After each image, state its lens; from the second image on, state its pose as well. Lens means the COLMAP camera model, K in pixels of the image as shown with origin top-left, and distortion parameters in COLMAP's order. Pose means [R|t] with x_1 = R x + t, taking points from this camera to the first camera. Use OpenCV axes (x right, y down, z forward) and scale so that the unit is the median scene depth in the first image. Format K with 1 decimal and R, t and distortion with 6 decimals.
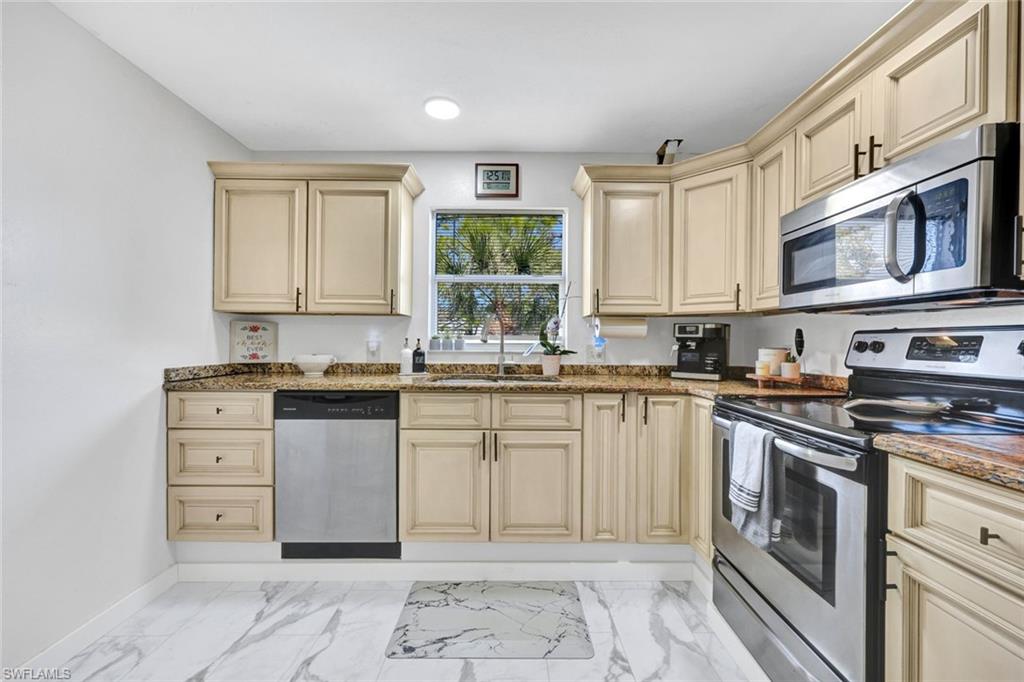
lens RADIAL K [[415.2, 0, 508.7], [0, 415.2, 339.4], [0, 0, 1]] dist [-0.001520, -0.000231]
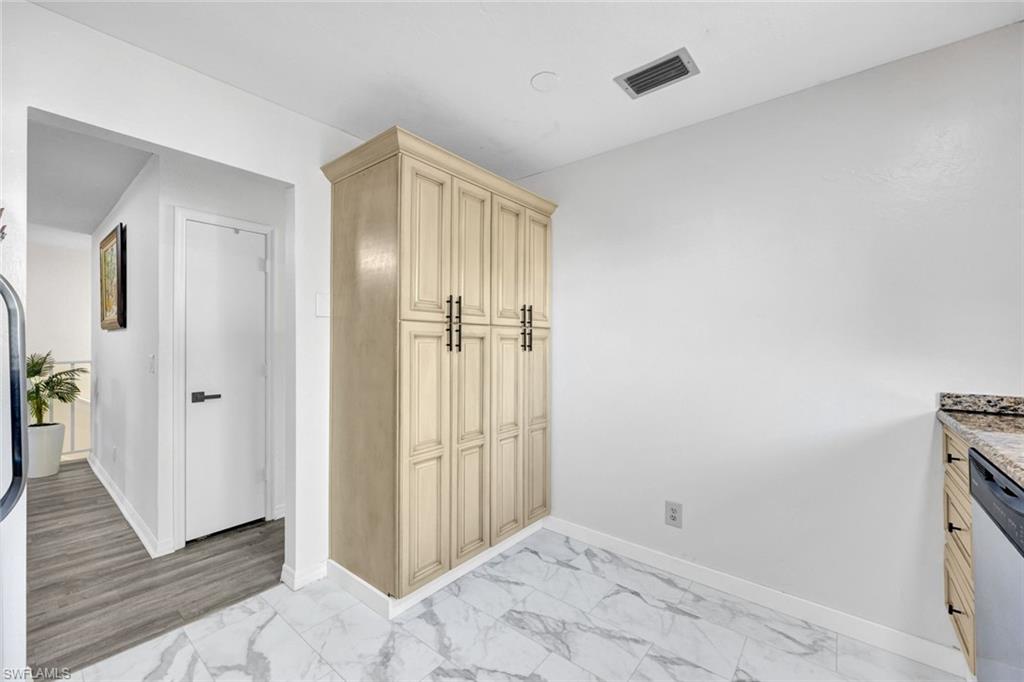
lens RADIAL K [[415.2, 0, 515.2], [0, 415.2, 337.0], [0, 0, 1]] dist [-0.001520, -0.000231]
pose [[-0.617168, 0.006541, -0.786804, 0.385019], [0.001826, 0.999975, 0.006880, -0.054041], [0.786829, 0.002810, -0.617164, 1.060646]]
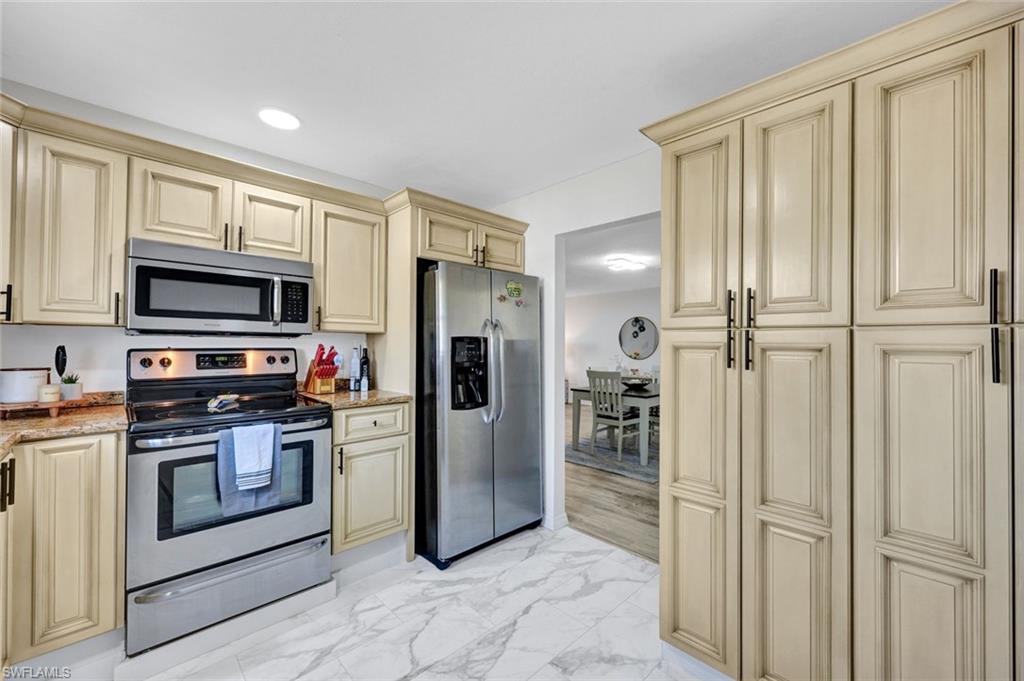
lens RADIAL K [[415.2, 0, 511.2], [0, 415.2, 333.3], [0, 0, 1]] dist [-0.001520, -0.000231]
pose [[-0.710634, 0.012672, 0.703448, -0.756436], [-0.010005, 0.999555, -0.028113, -0.044279], [-0.703491, -0.027016, -0.710190, 1.113153]]
